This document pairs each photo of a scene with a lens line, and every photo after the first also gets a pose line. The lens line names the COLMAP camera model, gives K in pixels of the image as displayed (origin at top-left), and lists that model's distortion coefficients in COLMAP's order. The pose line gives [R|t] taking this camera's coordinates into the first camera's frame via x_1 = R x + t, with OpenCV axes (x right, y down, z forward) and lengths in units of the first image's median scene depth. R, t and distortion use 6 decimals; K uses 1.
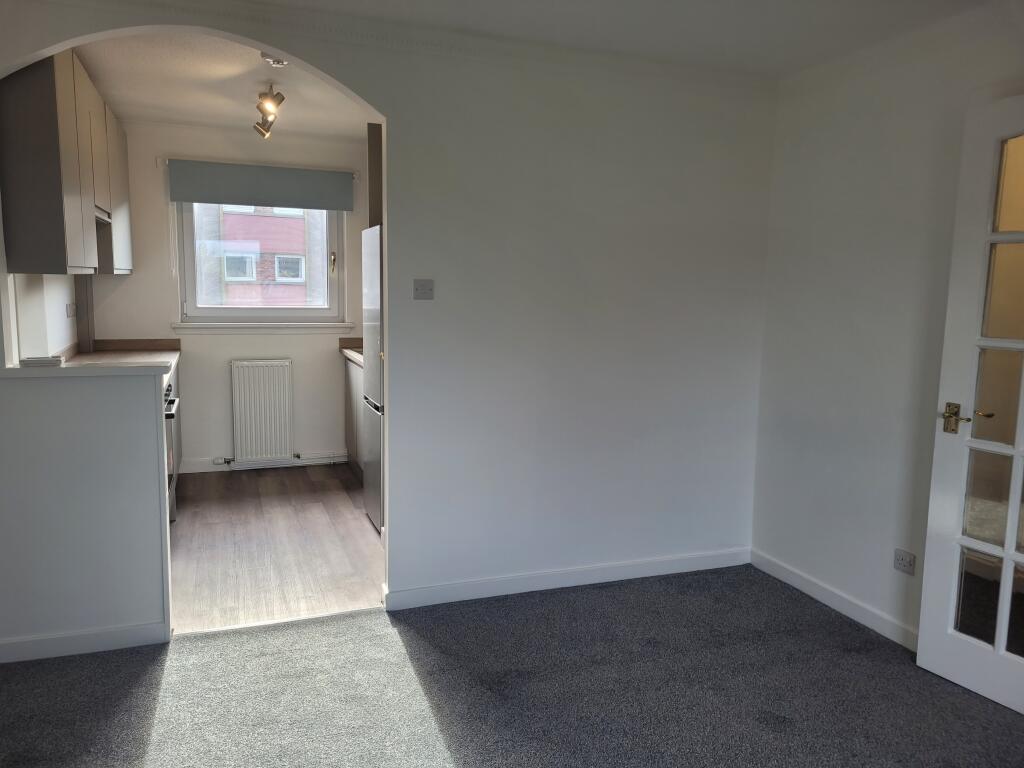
lens RADIAL K [[757.4, 0, 515.1], [0, 757.4, 384.0], [0, 0, 1]] dist [0.035179, -0.023148]
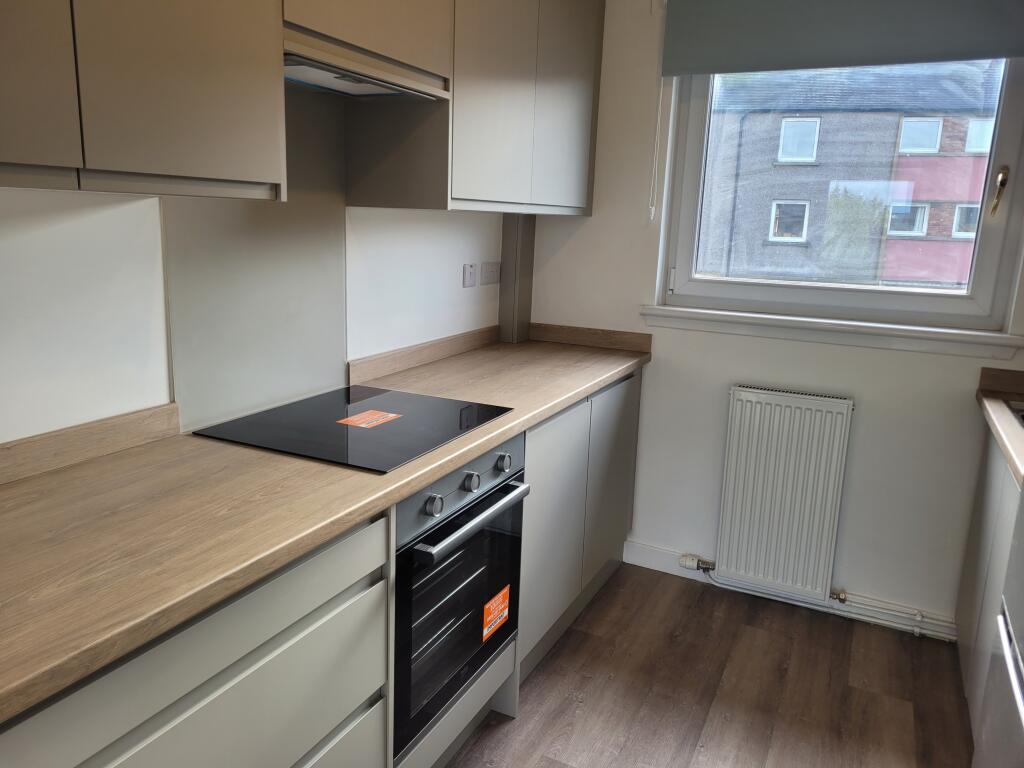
lens RADIAL K [[757.4, 0, 508.2], [0, 757.4, 374.8], [0, 0, 1]] dist [0.035179, -0.023148]
pose [[0.674829, 0.153645, -0.721803, -0.103862], [-0.119939, 0.987917, 0.098158, -0.069973], [0.728162, 0.020332, 0.685103, 0.530624]]
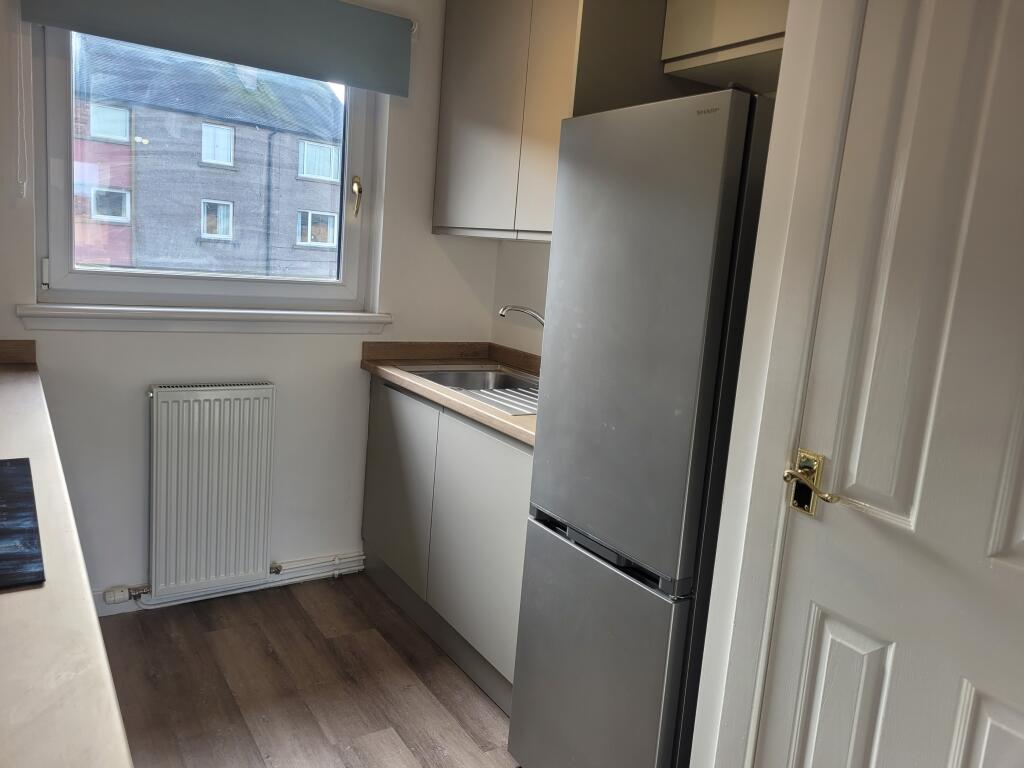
lens RADIAL K [[757.4, 0, 512.1], [0, 757.4, 371.7], [0, 0, 1]] dist [0.035179, -0.023148]
pose [[0.976829, 0.027474, 0.212250, -0.253011], [-0.034921, 0.998896, 0.031417, -0.063015], [-0.211152, -0.038101, 0.976710, 0.486547]]
